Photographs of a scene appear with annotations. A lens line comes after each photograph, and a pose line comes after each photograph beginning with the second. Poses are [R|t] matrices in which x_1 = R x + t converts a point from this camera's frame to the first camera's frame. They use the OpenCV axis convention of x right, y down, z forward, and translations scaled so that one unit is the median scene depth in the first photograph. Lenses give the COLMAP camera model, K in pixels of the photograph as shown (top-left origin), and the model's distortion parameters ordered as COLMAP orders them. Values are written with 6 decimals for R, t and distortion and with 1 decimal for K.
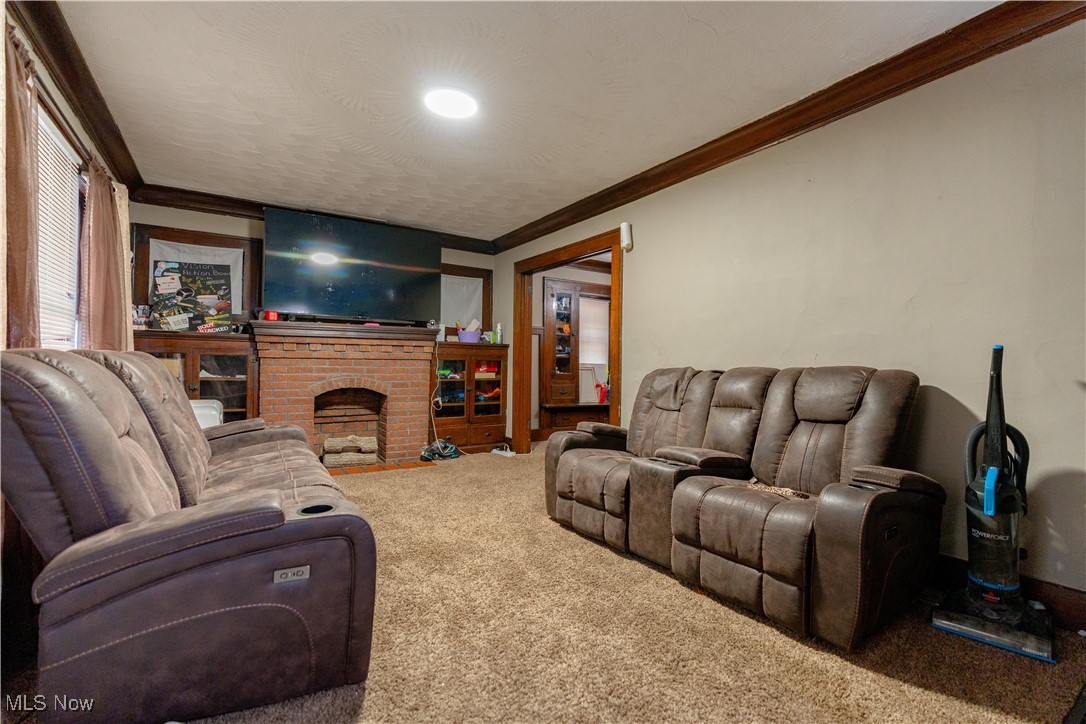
lens RADIAL K [[491.1, 0, 549.3], [0, 491.1, 362.2], [0, 0, 1]] dist [-0.000480, 0.000178]
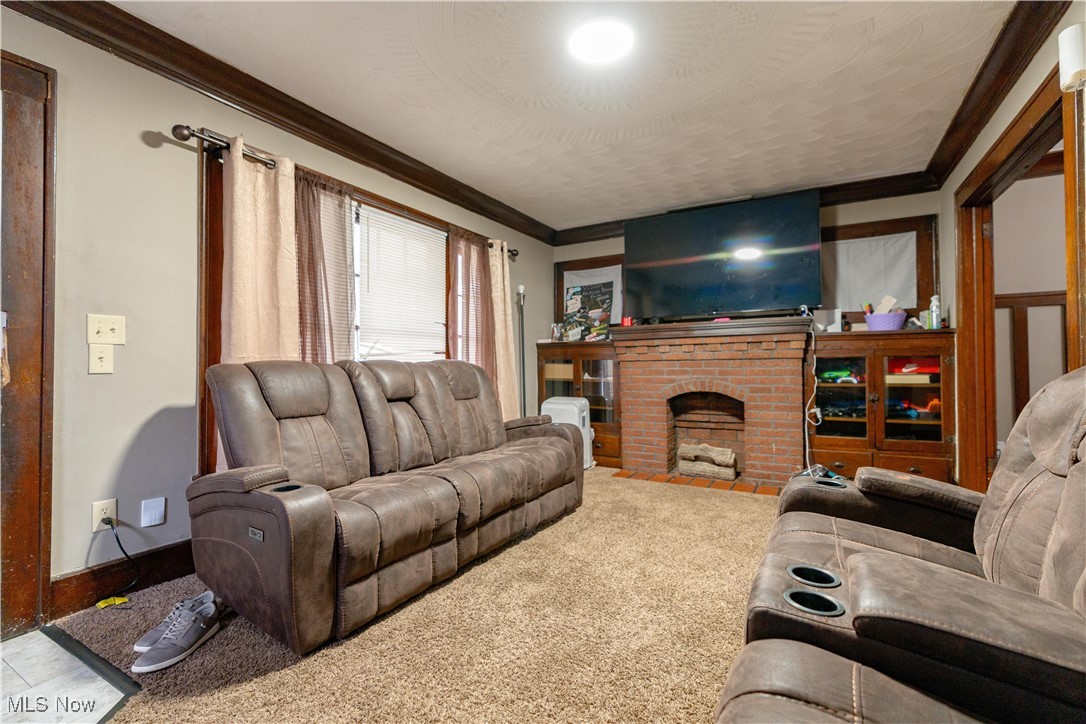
lens RADIAL K [[491.1, 0, 549.3], [0, 491.1, 362.2], [0, 0, 1]] dist [-0.000480, 0.000178]
pose [[0.449214, -0.024249, -0.893095, 0.284443], [0.019217, 0.999663, -0.017477, 0.008075], [0.893218, -0.009312, 0.449528, 0.334555]]
